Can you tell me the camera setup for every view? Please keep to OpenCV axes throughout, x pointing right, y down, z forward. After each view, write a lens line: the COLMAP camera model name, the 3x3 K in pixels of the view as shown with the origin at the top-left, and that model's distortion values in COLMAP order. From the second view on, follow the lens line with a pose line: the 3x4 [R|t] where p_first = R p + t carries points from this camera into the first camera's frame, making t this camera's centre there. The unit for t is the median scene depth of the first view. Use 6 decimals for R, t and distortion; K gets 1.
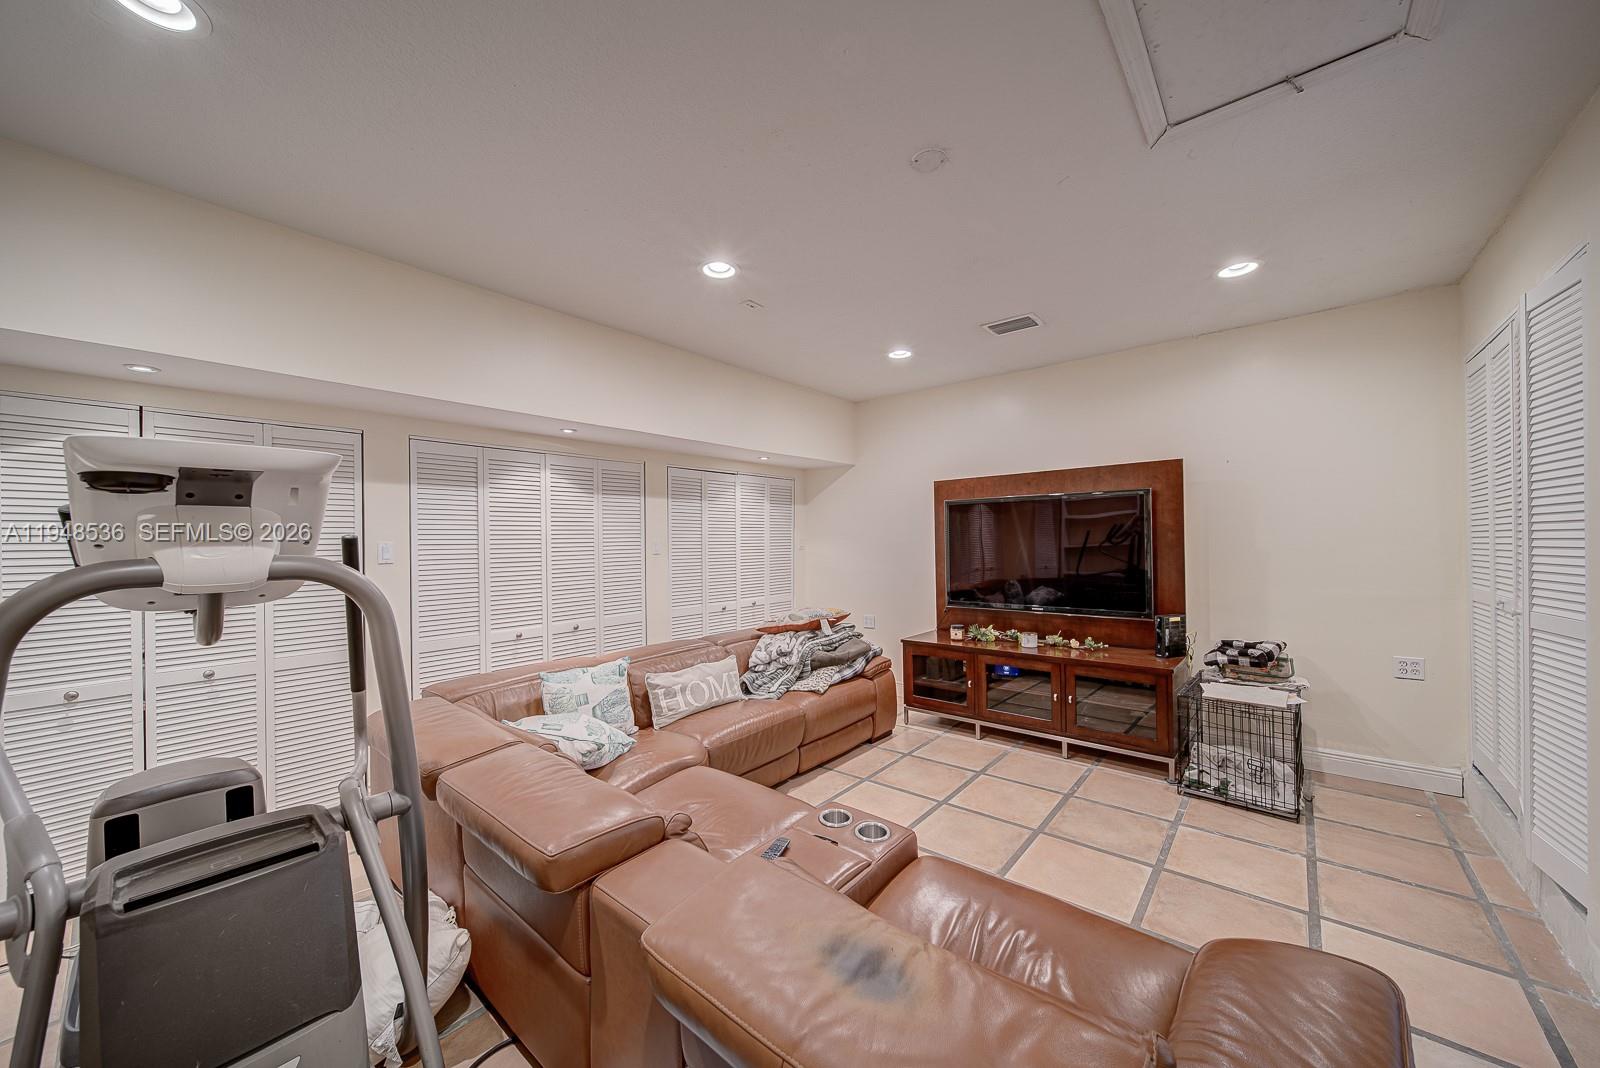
lens RADIAL K [[571.3, 0, 796.8], [0, 571.3, 541.0], [0, 0, 1]] dist [-0.001803, -0.000109]
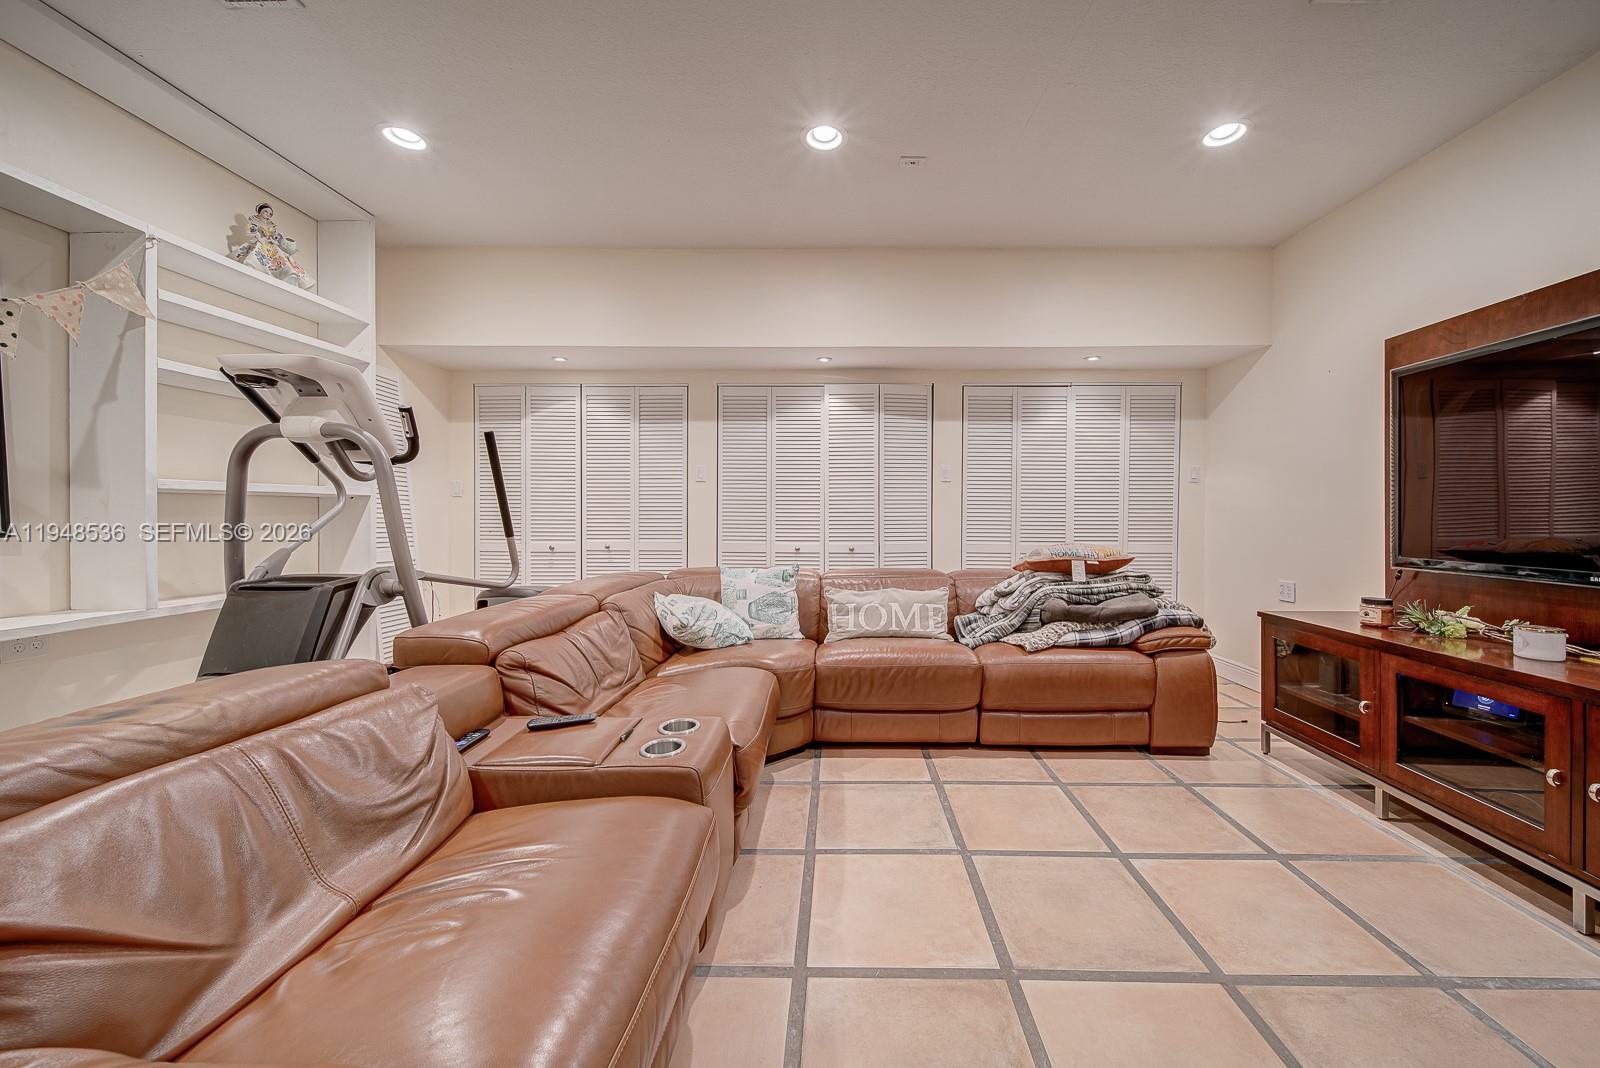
lens RADIAL K [[569.3, 0, 803.5], [0, 569.3, 518.0], [0, 0, 1]] dist [0.002853, 0.000237]
pose [[0.640690, 0.028781, -0.767260, 0.382360], [-0.010612, 0.999534, 0.028632, 0.069379], [0.767726, -0.010202, 0.640697, 0.276761]]
